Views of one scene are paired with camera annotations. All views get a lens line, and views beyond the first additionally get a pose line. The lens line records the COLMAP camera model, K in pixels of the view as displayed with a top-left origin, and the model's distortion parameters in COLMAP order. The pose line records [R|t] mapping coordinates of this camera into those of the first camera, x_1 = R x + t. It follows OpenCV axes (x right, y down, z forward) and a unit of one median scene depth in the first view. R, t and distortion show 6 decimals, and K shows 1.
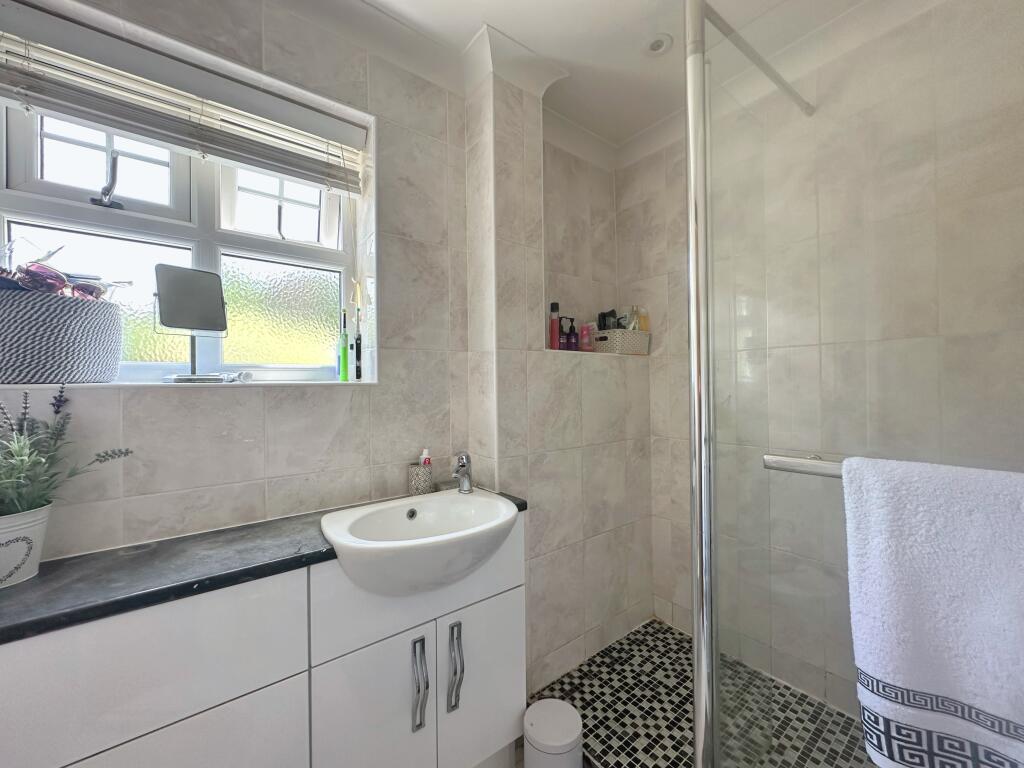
lens RADIAL K [[409.1, 0, 510.2], [0, 409.1, 383.3], [0, 0, 1]] dist [-0.007245, 0.001131]
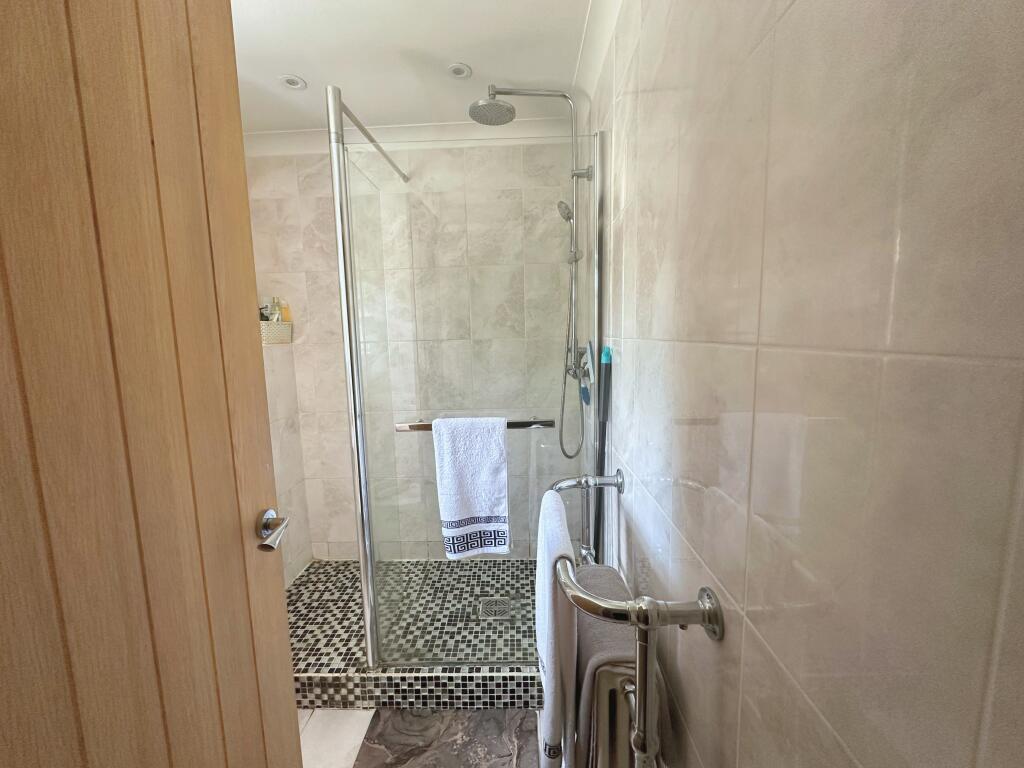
lens RADIAL K [[409.1, 0, 512.2], [0, 409.1, 384.4], [0, 0, 1]] dist [-0.007245, 0.001131]
pose [[0.630857, -0.096449, 0.769881, -0.195907], [0.012518, 0.993380, 0.114191, -0.094665], [-0.775798, -0.062401, 0.627888, -0.234287]]
